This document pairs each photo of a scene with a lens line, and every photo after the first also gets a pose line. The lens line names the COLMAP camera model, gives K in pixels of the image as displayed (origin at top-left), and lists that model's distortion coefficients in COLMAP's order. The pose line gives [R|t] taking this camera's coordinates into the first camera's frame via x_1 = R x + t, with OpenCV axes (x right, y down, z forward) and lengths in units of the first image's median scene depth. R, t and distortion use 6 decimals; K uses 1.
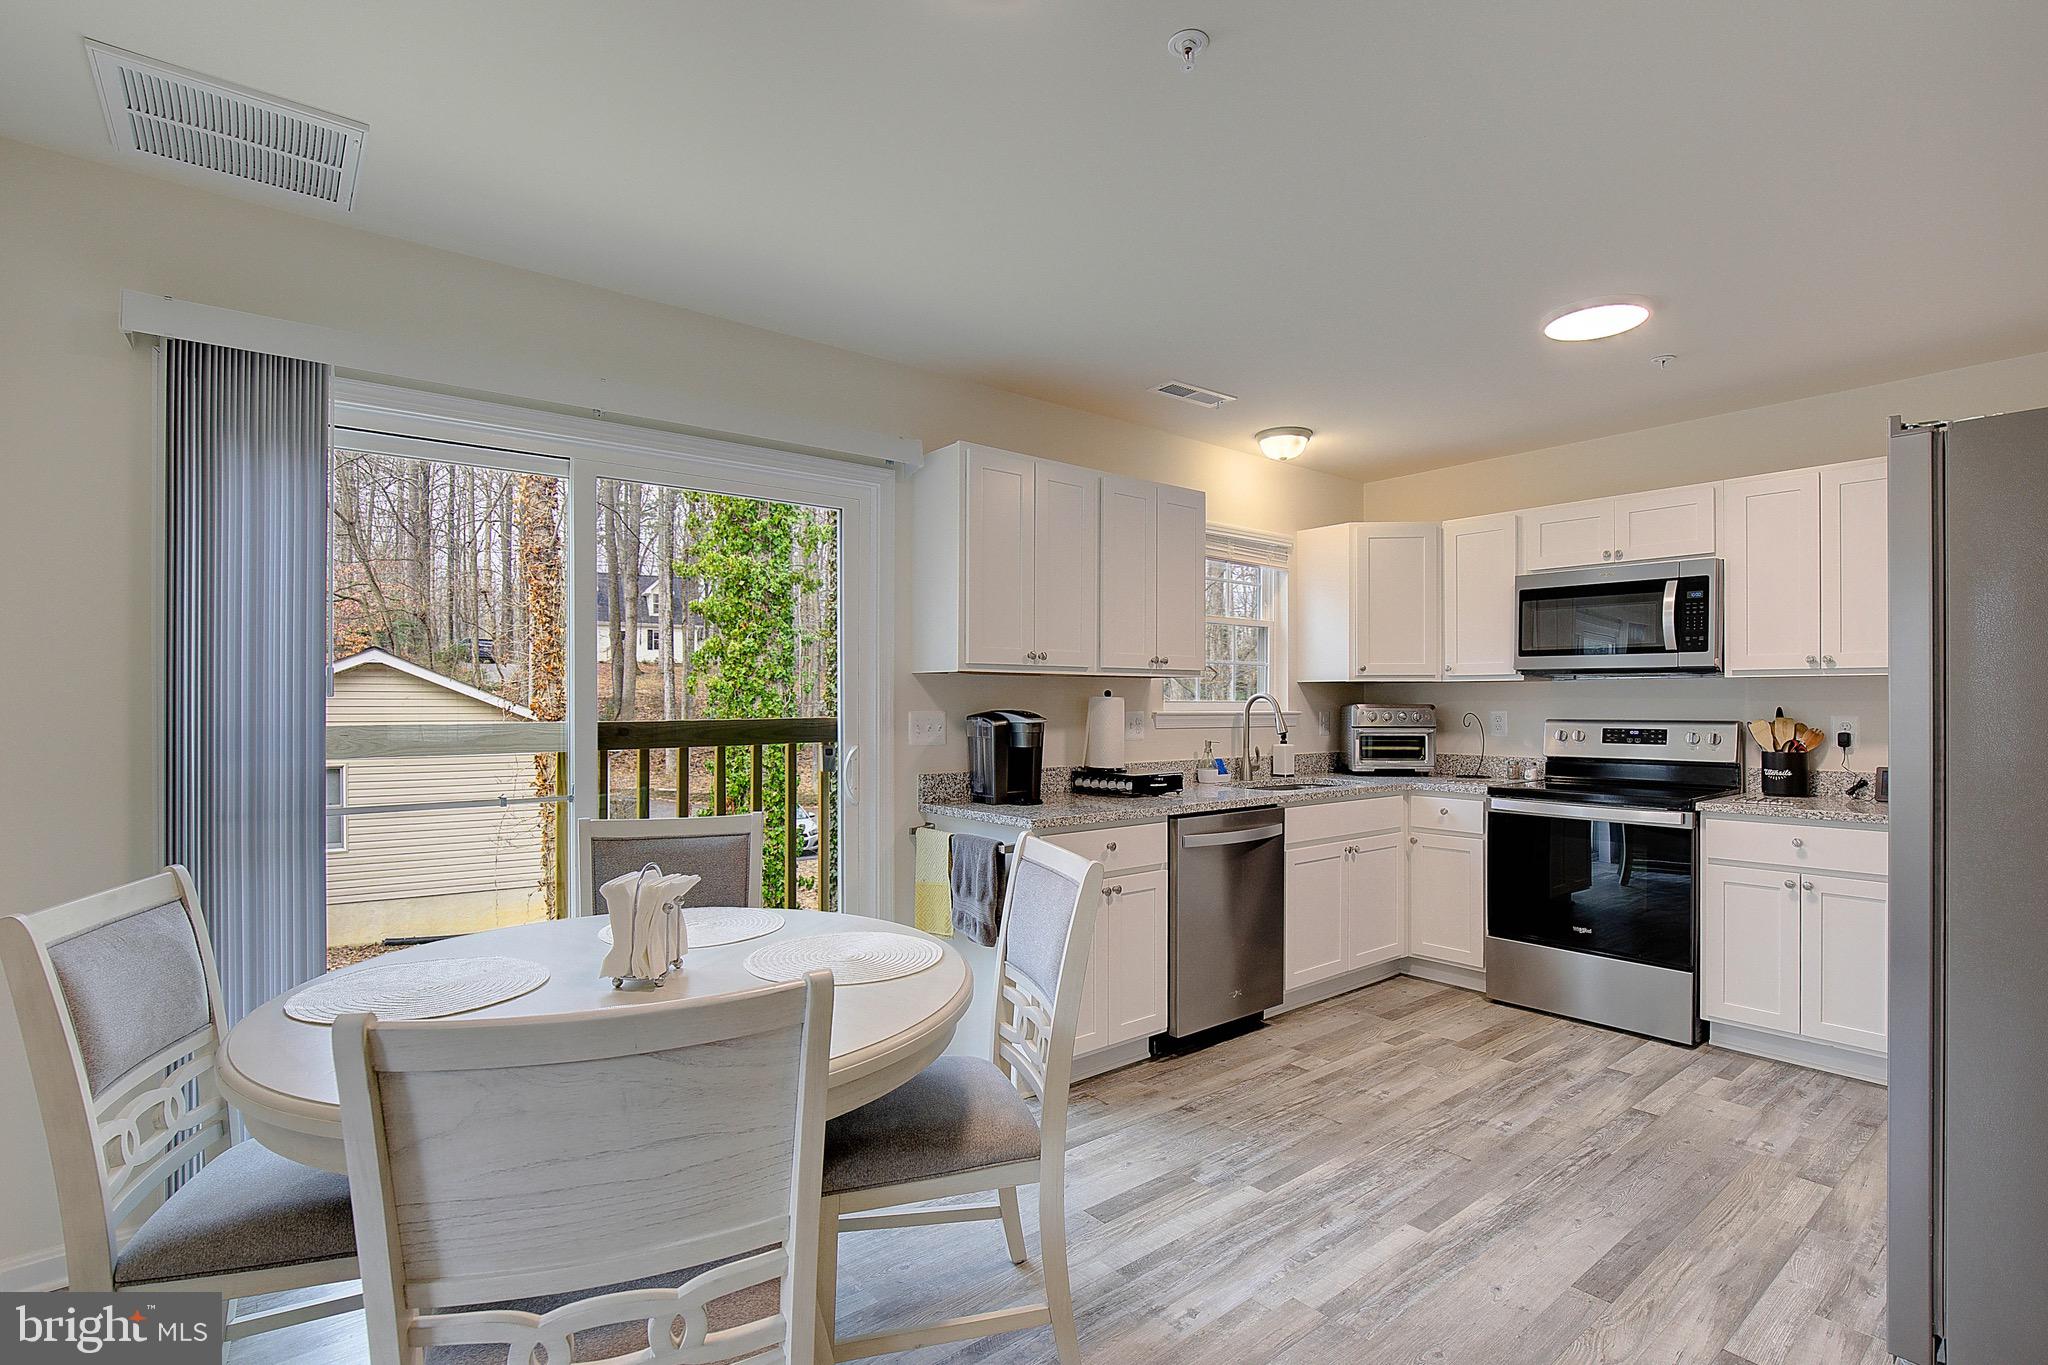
lens RADIAL K [[953.7, 0, 1046.2], [0, 953.7, 697.9], [0, 0, 1]] dist [-0.023098, 0.006539]
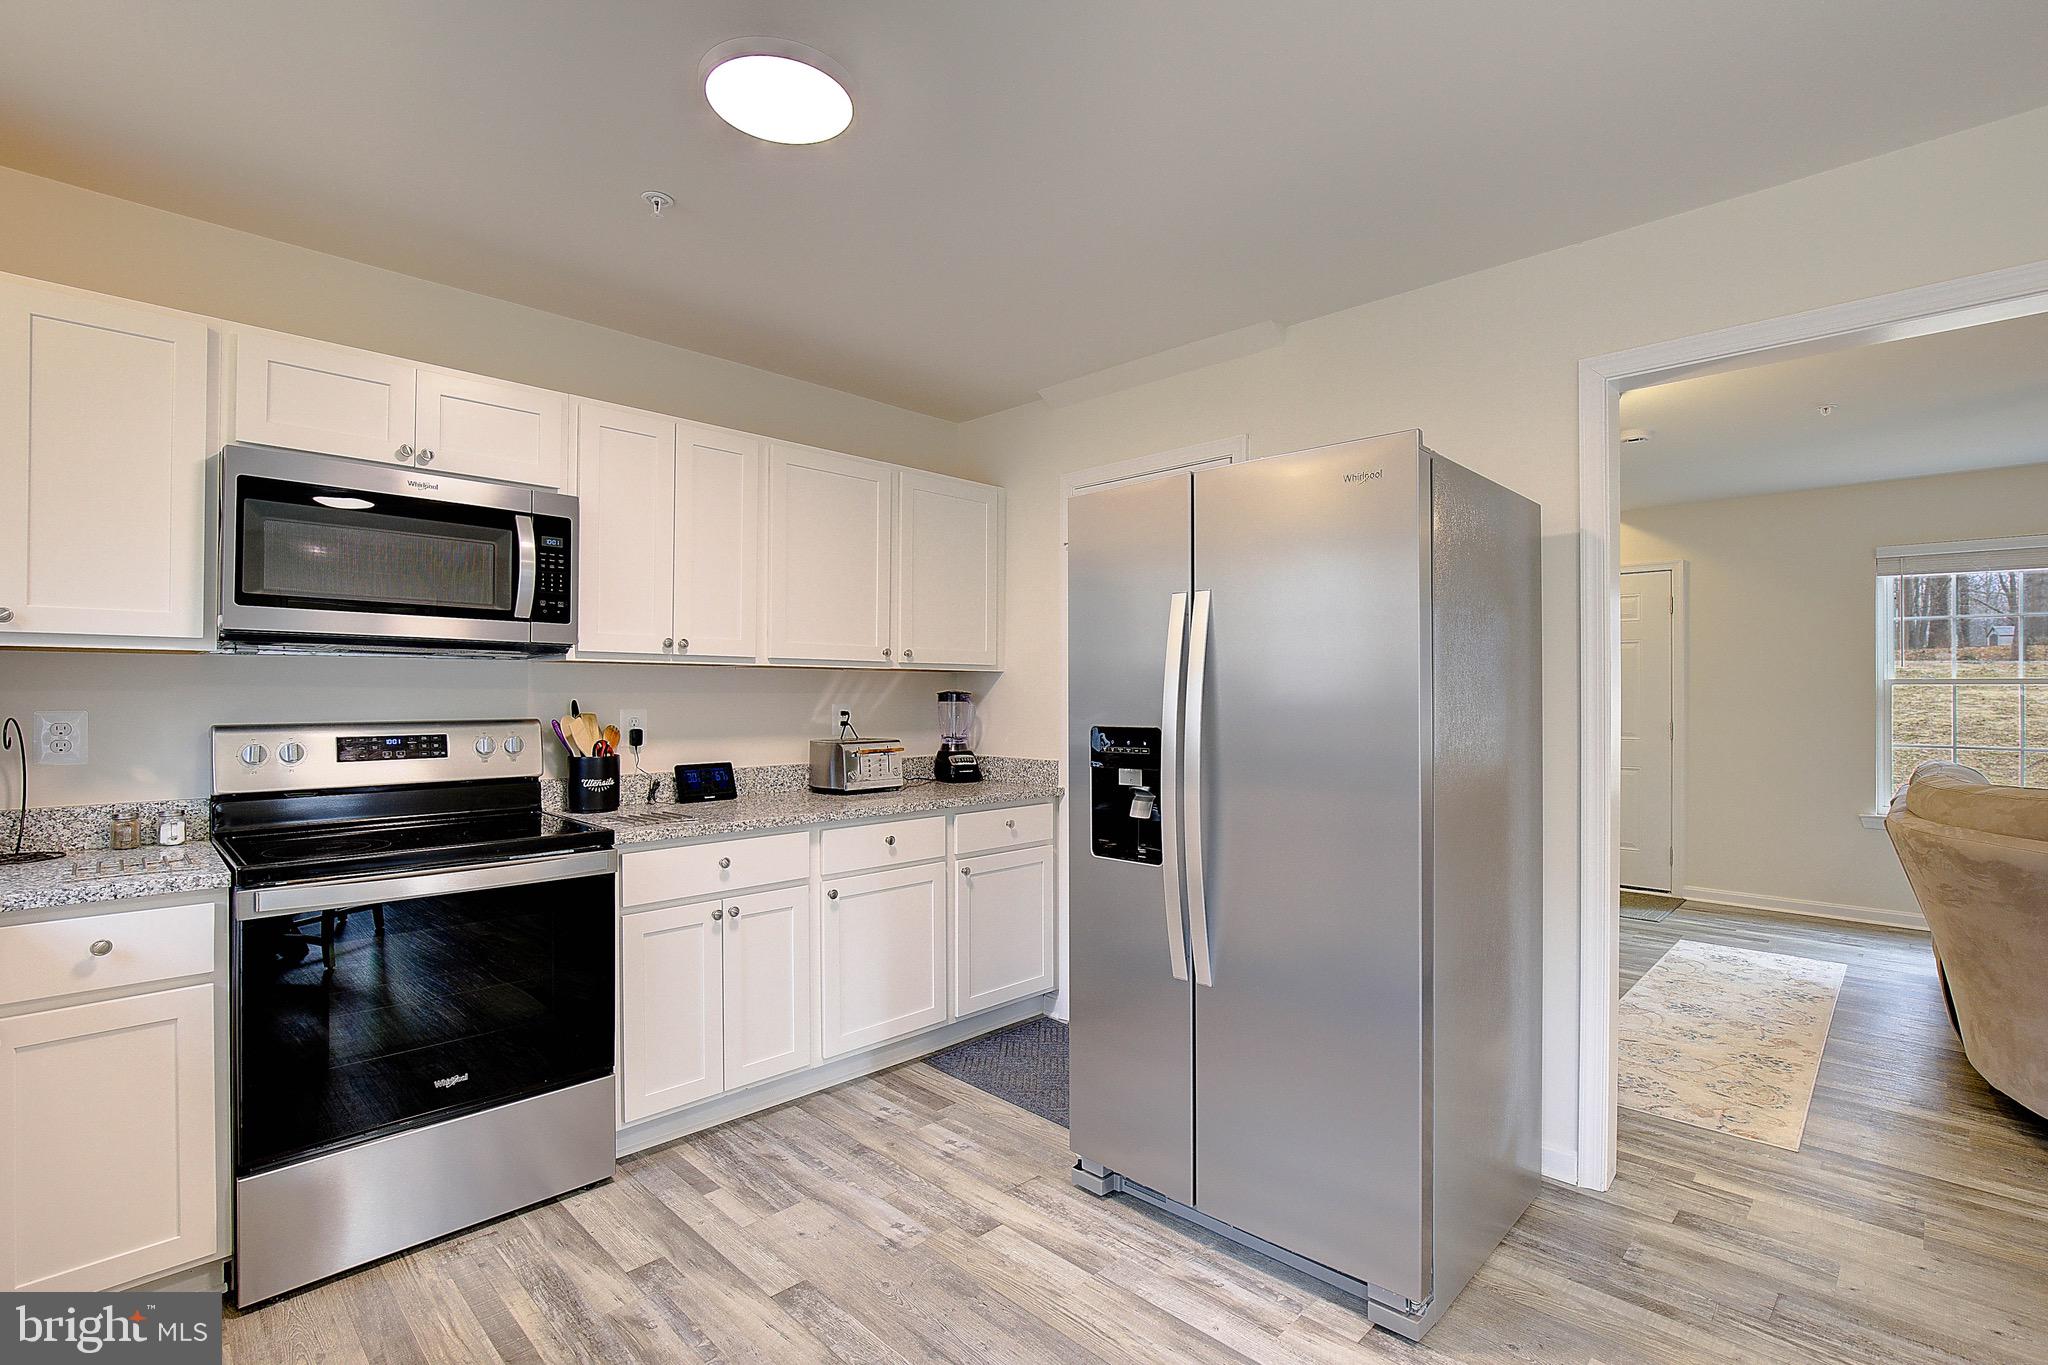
lens RADIAL K [[953.7, 0, 1036.5], [0, 953.7, 683.6], [0, 0, 1]] dist [-0.023098, 0.006539]
pose [[-0.108682, 0.009413, 0.994032, -0.060096], [-0.006357, 0.999928, -0.010164, 0.001736], [-0.994056, -0.007424, -0.108614, 0.712223]]
